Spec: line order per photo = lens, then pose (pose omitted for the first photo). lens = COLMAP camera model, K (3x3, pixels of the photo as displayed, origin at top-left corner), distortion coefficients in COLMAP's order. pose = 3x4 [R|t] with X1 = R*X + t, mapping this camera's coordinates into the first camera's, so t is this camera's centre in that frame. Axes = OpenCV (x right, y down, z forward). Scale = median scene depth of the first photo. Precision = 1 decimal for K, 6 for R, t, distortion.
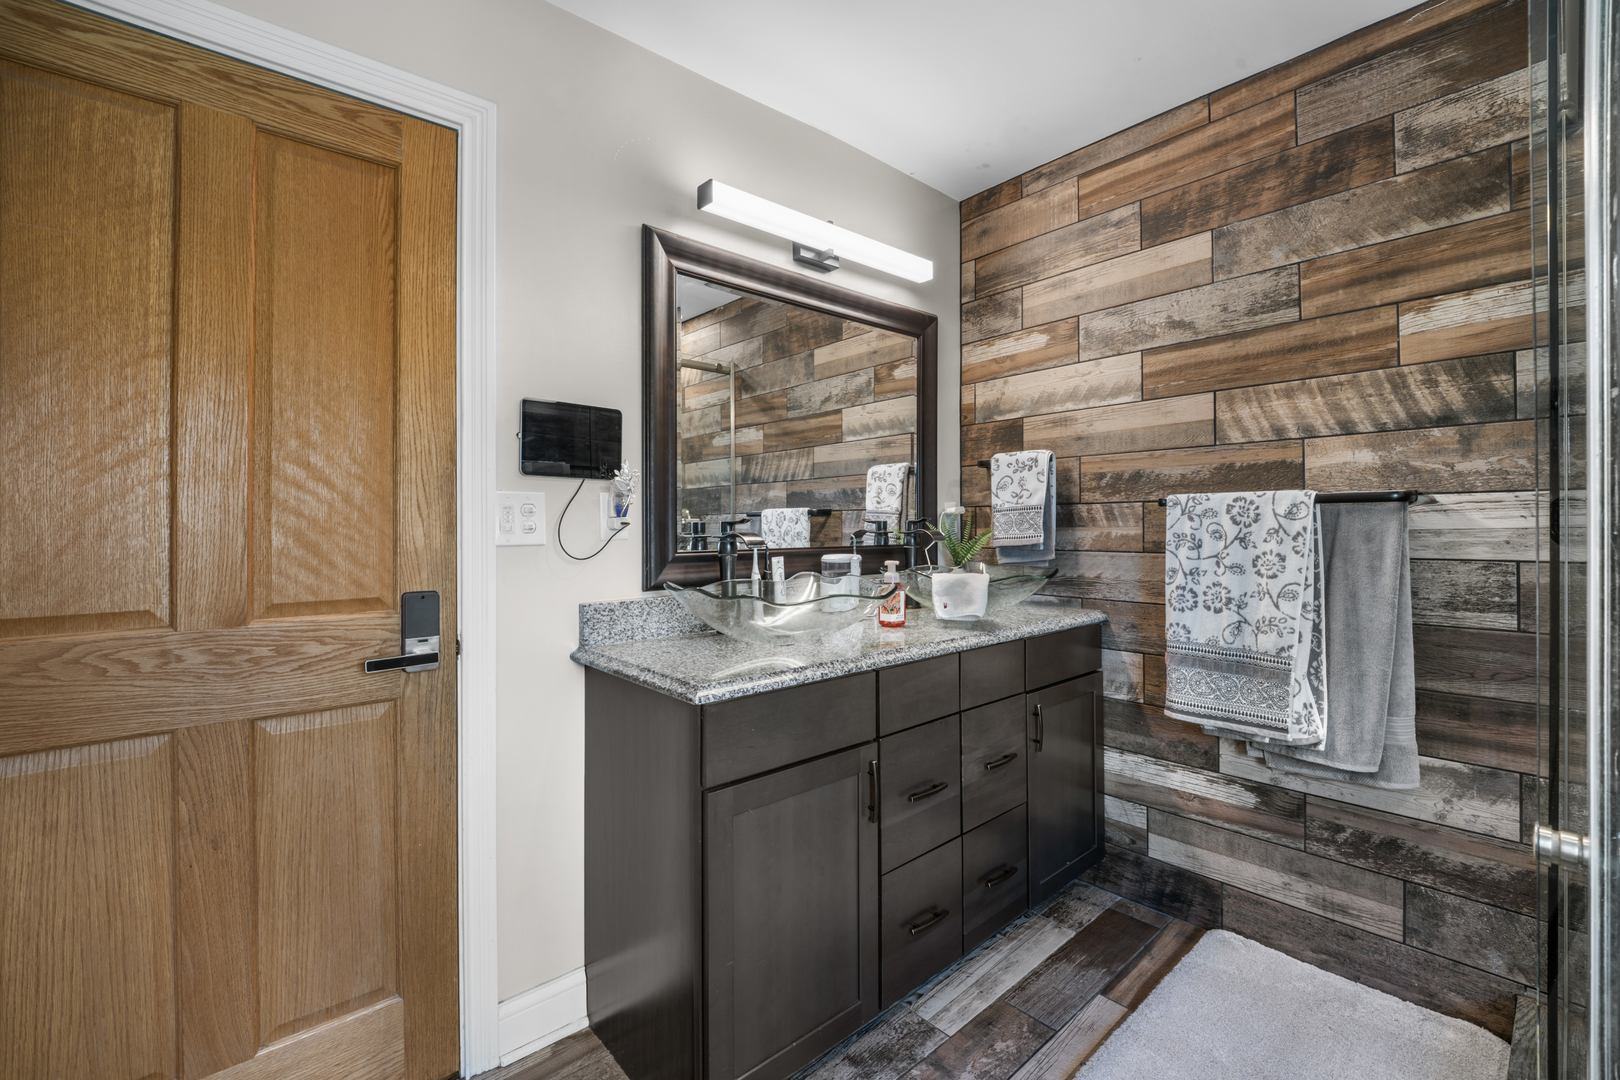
lens RADIAL K [[676.9, 0, 811.6], [0, 676.9, 520.4], [0, 0, 1]] dist [-0.001253, -0.013926]
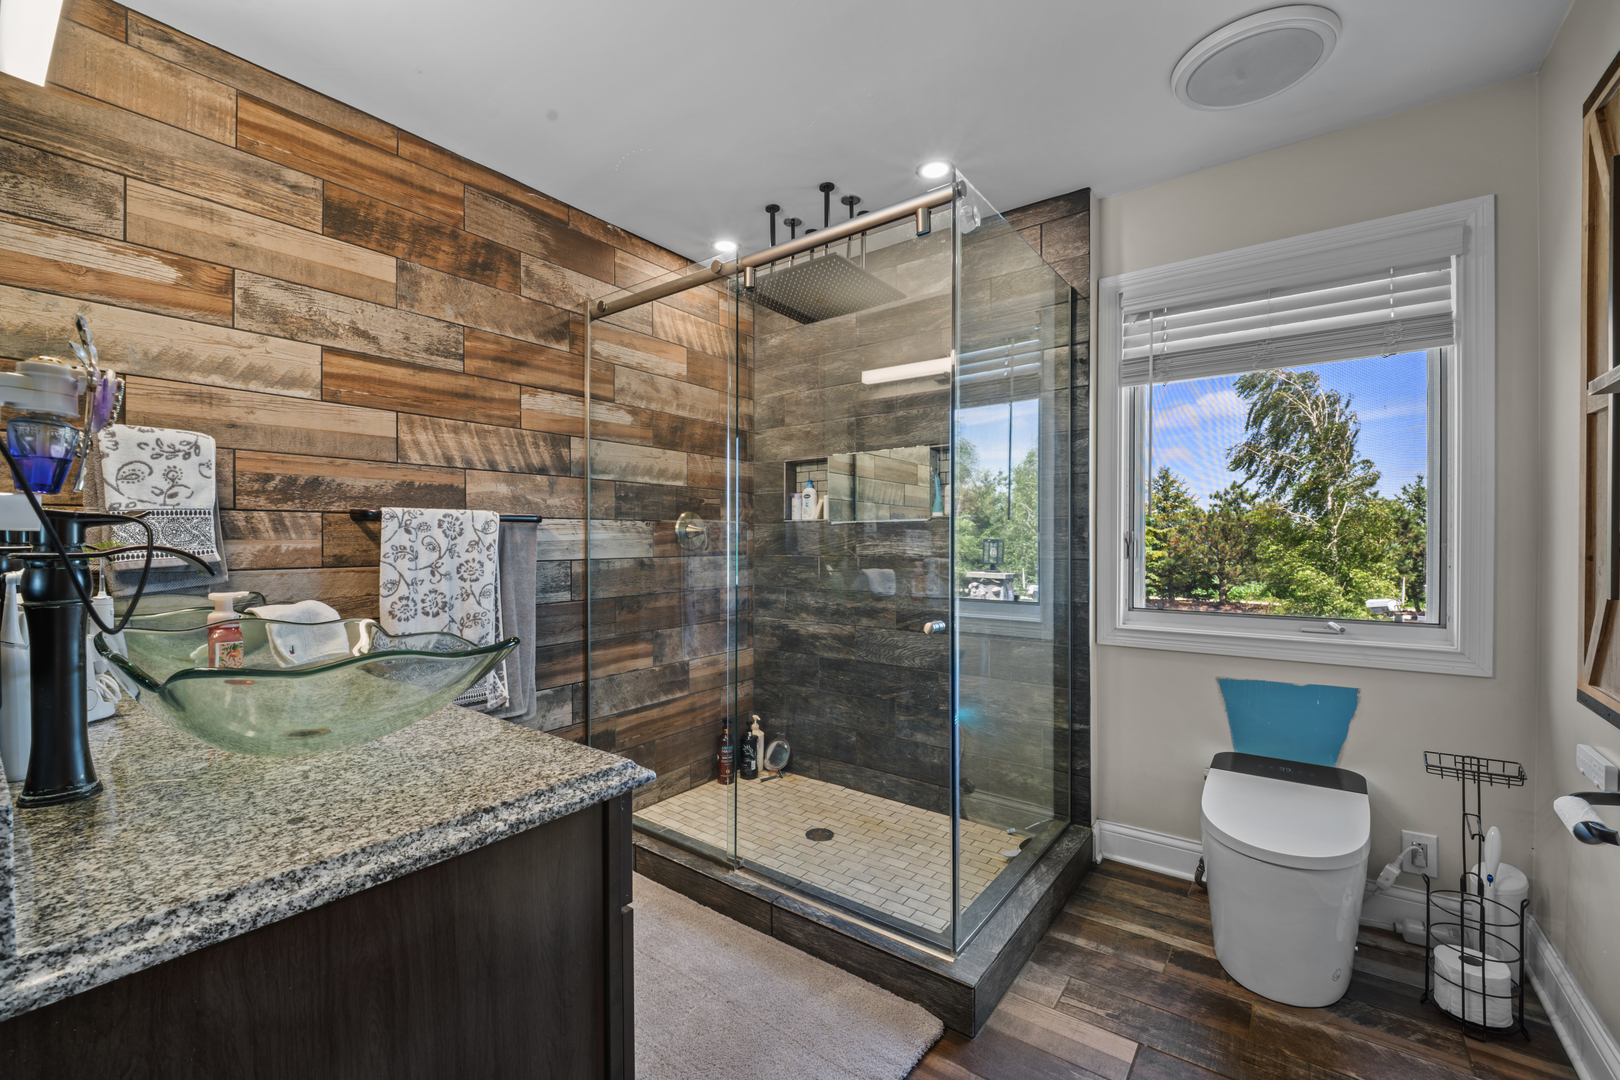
lens RADIAL K [[661.6, 0, 787.7], [0, 661.6, 546.2], [0, 0, 1]] dist [-0.025607, 0.000400]
pose [[-0.198017, -0.007168, 0.980172, -0.562913], [-0.008797, 0.999946, 0.005535, 0.009361], [-0.980159, -0.007526, -0.198070, 0.633732]]
